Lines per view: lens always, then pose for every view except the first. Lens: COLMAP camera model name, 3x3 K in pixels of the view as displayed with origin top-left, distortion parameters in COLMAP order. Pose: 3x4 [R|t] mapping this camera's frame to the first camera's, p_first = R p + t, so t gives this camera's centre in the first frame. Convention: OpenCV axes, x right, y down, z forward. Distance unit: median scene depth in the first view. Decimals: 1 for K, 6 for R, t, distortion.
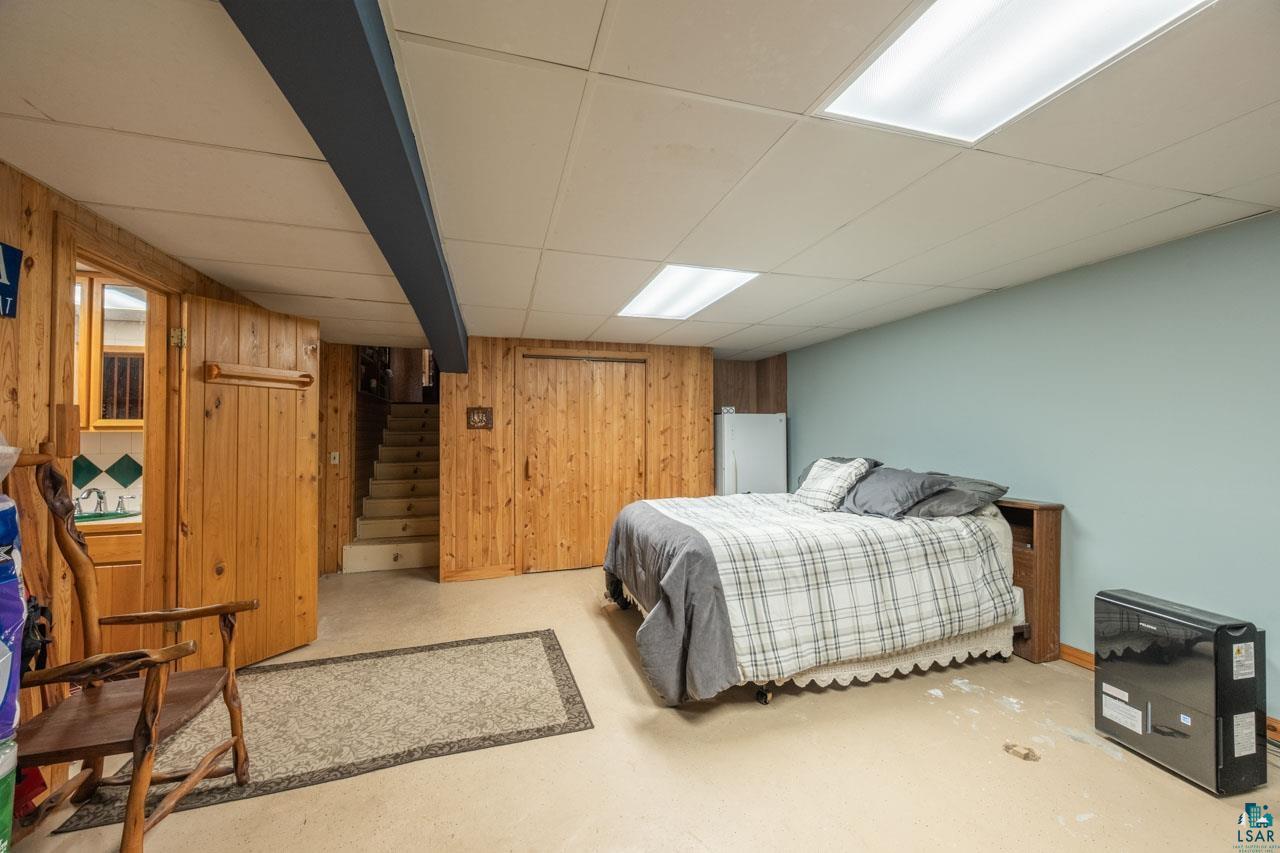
lens RADIAL K [[498.3, 0, 640.0], [0, 498.3, 424.3], [0, 0, 1]] dist [-0.001805, -0.000377]
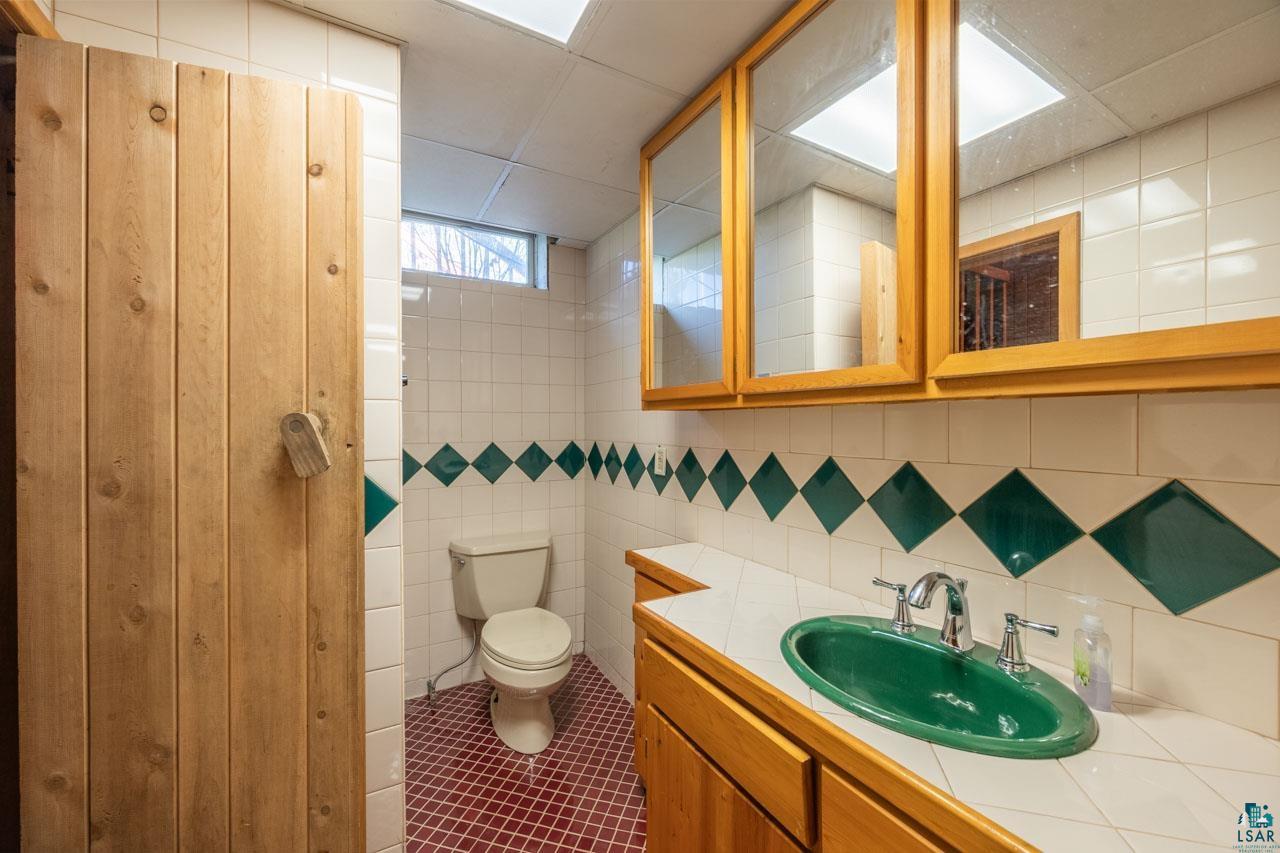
lens RADIAL K [[498.3, 0, 640.0], [0, 498.3, 424.3], [0, 0, 1]] dist [-0.001805, -0.000377]
pose [[0.181567, 0.005491, -0.983363, -0.809352], [0.007558, 0.999947, 0.006979, 0.026642], [0.983350, -0.008699, 0.181516, 0.744382]]
